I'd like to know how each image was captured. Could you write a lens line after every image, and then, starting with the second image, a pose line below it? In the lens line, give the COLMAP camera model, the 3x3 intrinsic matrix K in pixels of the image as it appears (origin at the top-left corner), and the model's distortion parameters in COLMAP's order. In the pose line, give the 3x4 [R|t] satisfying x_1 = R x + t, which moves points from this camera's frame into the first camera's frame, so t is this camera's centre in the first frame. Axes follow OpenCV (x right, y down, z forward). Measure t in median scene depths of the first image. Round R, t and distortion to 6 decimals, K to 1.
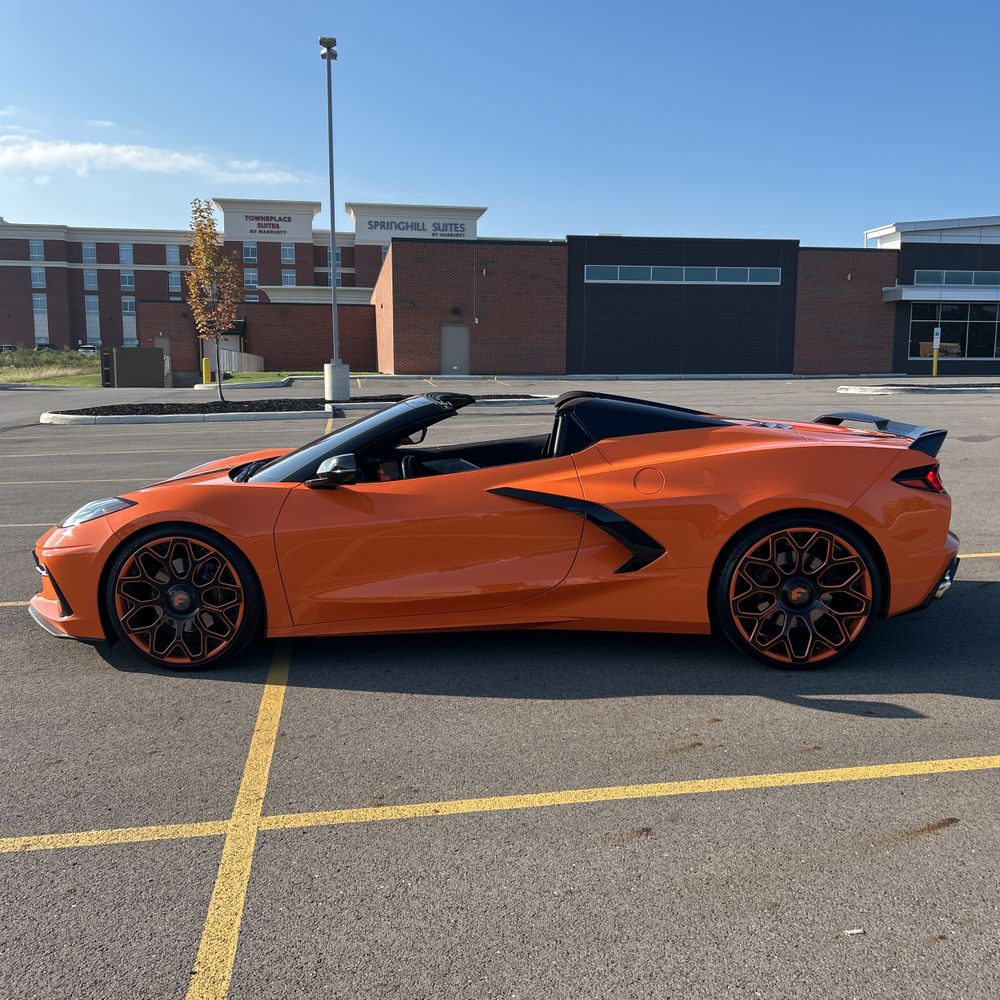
lens RADIAL K [[1002.3, 0, 507.8], [0, 1002.3, 498.4], [0, 0, 1]] dist [0.012345, 0.000000]
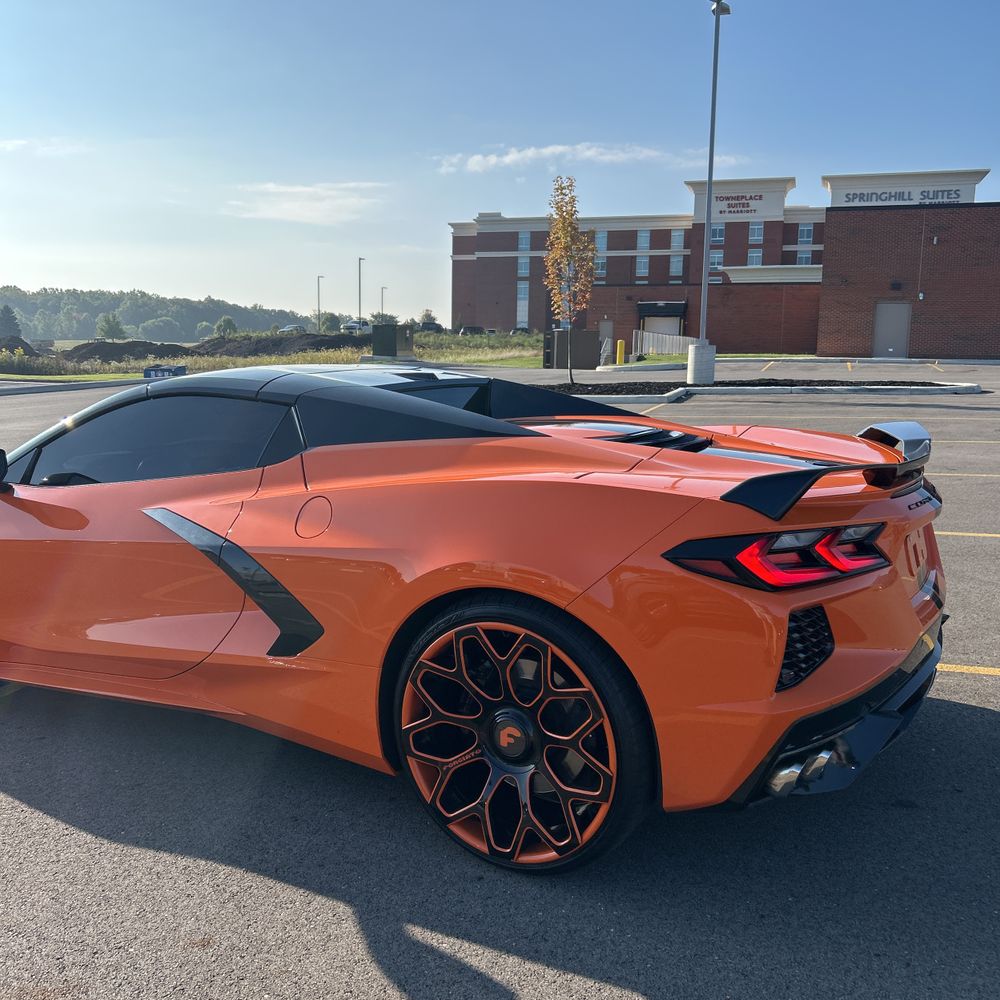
lens RADIAL K [[1002.3, 0, 501.5], [0, 1002.3, 495.4], [0, 0, 1]] dist [0.012345, 0.000000]
pose [[0.887865, 0.070972, -0.454598, 0.095785], [-0.064725, 0.997473, 0.029313, -0.010367], [0.455530, 0.003398, 0.890214, 0.088716]]
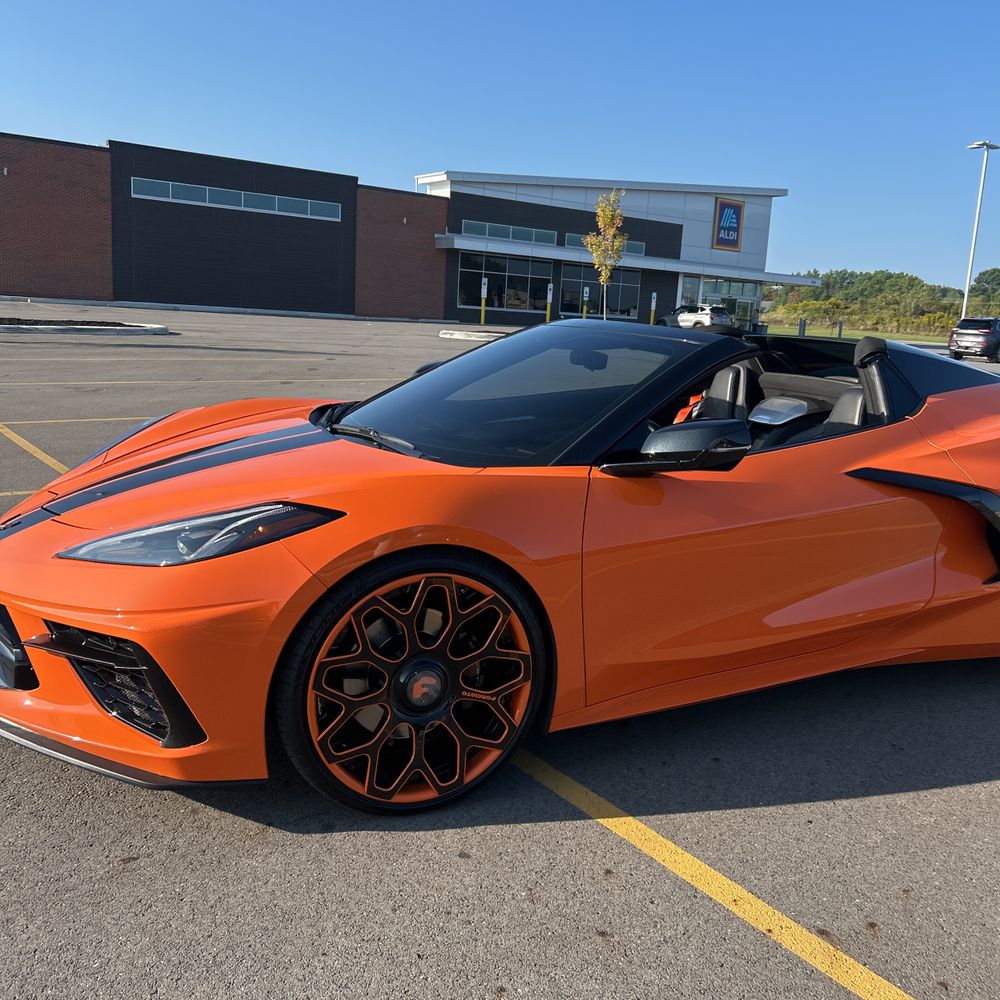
lens RADIAL K [[1002.3, 0, 492.1], [0, 1002.3, 513.2], [0, 0, 1]] dist [0.012345, 0.000000]
pose [[0.890205, -0.036957, 0.454058, -0.097856], [0.003036, 0.997163, 0.075210, -0.005964], [-0.455549, -0.065574, 0.887792, 0.093729]]
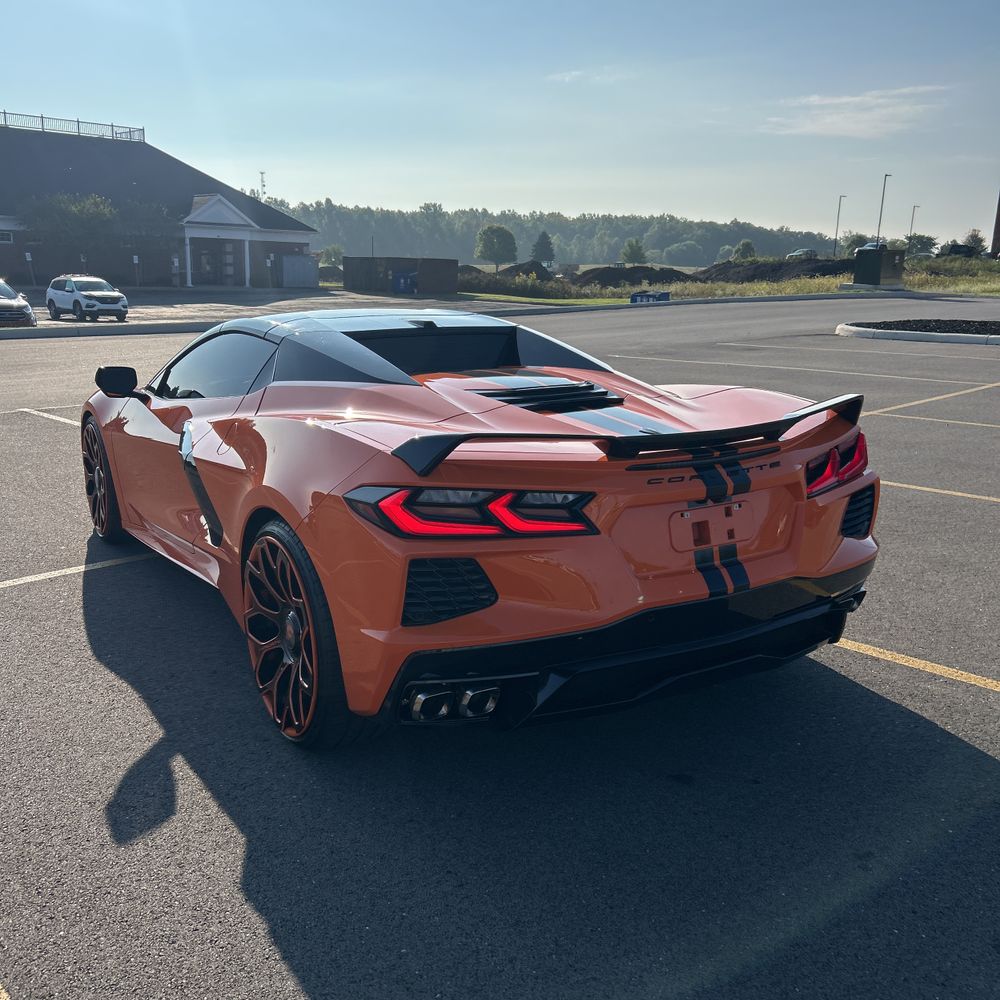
lens RADIAL K [[1002.3, 0, 498.8], [0, 1002.3, 516.2], [0, 0, 1]] dist [0.012345, 0.000000]
pose [[0.554640, 0.206695, -0.806010, 0.163010], [-0.120838, 0.978396, 0.167749, -0.020977], [0.823269, 0.004356, 0.567634, 0.130806]]
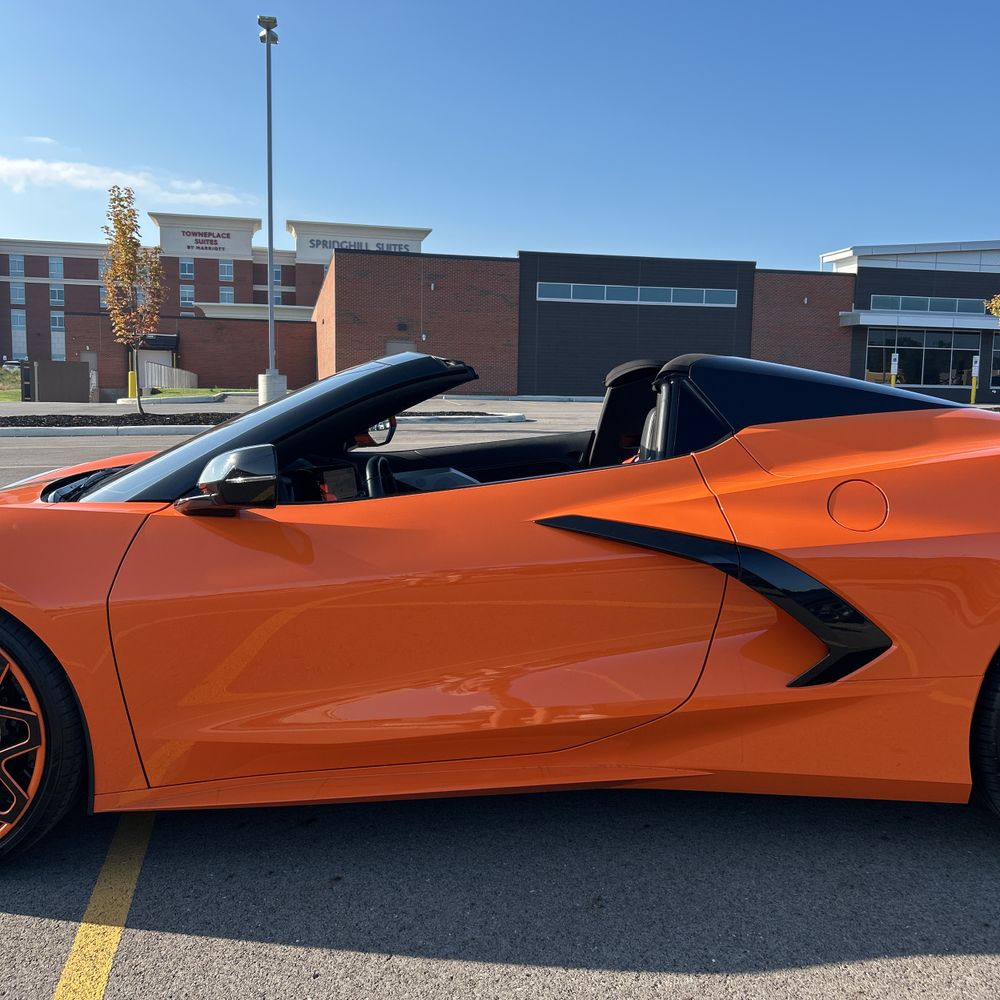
lens RADIAL K [[1002.3, 0, 498.0], [0, 1002.3, 497.8], [0, 0, 1]] dist [0.012345, 0.000000]
pose [[0.998701, 0.009196, 0.050119, -0.012108], [-0.007876, 0.999619, -0.026463, -0.001172], [-0.050343, 0.026034, 0.998393, 0.089751]]
